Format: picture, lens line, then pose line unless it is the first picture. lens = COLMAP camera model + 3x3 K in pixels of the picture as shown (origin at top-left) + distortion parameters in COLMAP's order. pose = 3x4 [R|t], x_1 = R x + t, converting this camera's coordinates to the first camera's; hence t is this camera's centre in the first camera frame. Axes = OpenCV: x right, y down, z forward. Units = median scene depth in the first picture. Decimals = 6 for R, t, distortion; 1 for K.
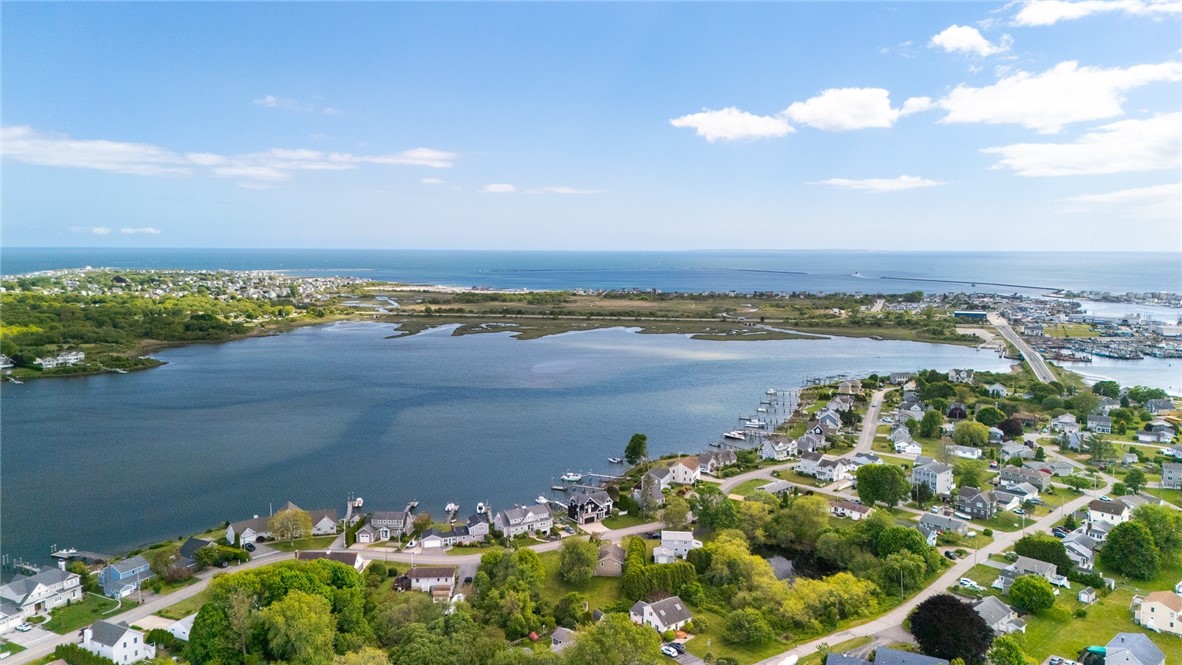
lens RADIAL K [[855.8, 0, 594.4], [0, 855.8, 328.7], [0, 0, 1]] dist [0.045712, -0.006948]
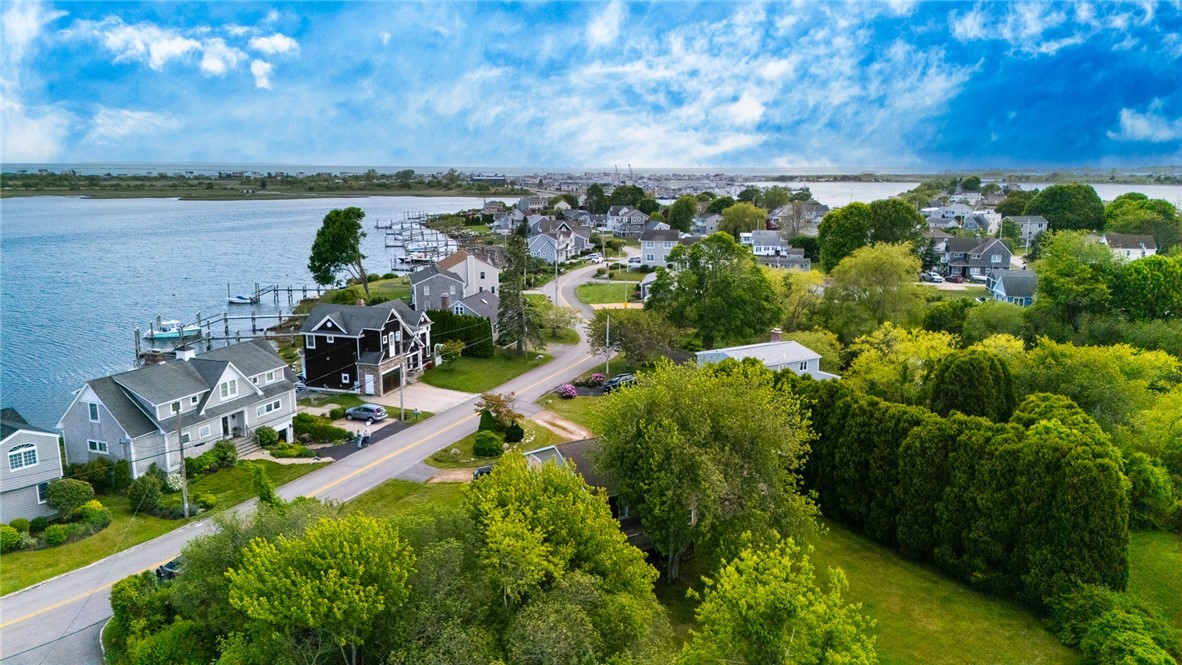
lens RADIAL K [[855.8, 0, 590.0], [0, 855.8, 334.6], [0, 0, 1]] dist [0.045712, -0.006948]
pose [[0.805830, -0.113394, 0.581188, -0.135629], [0.053888, 0.991464, 0.118726, 0.179513], [-0.589690, -0.064354, 0.805062, 0.729400]]
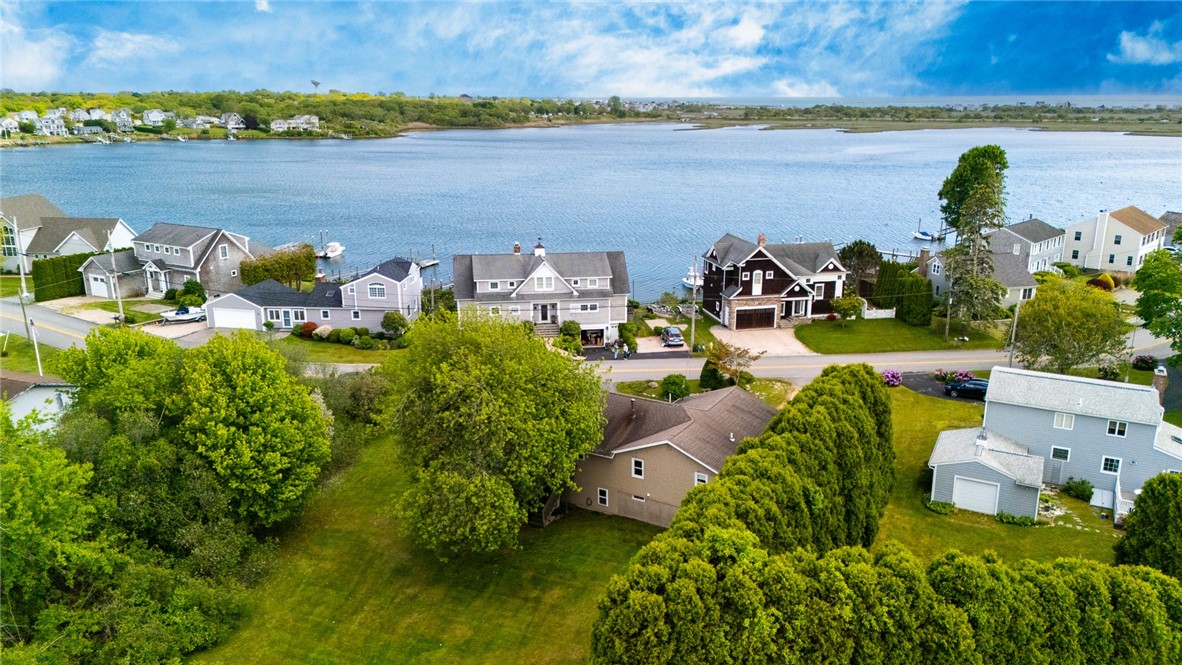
lens RADIAL K [[855.8, 0, 585.5], [0, 855.8, 334.4], [0, 0, 1]] dist [0.045712, -0.006948]
pose [[0.909740, 0.106757, -0.401219, 0.067709], [-0.035673, 0.982901, 0.180648, 0.181205], [0.413643, -0.150030, 0.897992, 0.717530]]
